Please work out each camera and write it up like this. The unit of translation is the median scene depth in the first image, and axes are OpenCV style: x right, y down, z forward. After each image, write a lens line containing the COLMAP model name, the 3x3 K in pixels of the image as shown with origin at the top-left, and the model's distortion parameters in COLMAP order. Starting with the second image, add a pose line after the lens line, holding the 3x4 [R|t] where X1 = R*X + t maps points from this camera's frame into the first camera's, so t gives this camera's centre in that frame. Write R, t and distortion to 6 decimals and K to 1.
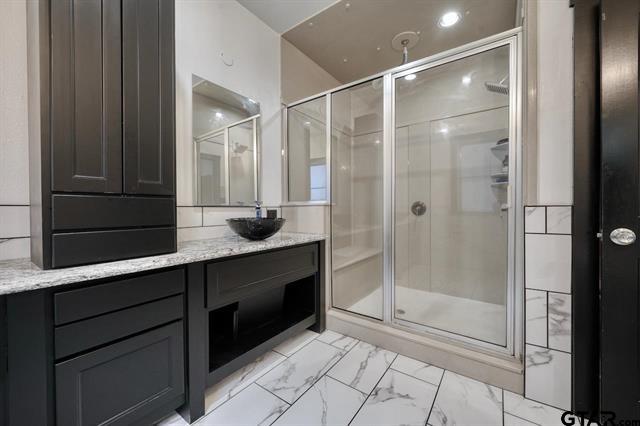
lens RADIAL K [[254.2, 0, 321.5], [0, 254.2, 213.0], [0, 0, 1]] dist [0.000183, 0.000029]
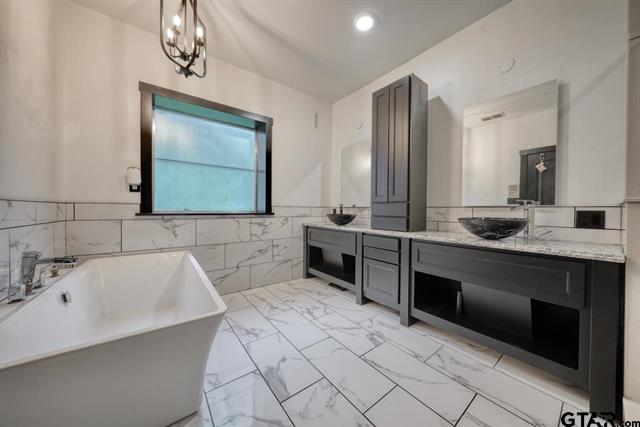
lens RADIAL K [[217.6, 0, 320.4], [0, 217.6, 211.8], [0, 0, 1]] dist [0.000260, 0.000562]
pose [[-0.294282, 0.007726, -0.955687, 0.935075], [-0.025178, 0.999558, 0.015833, 0.000083], [0.955387, 0.028721, -0.293957, 0.706413]]
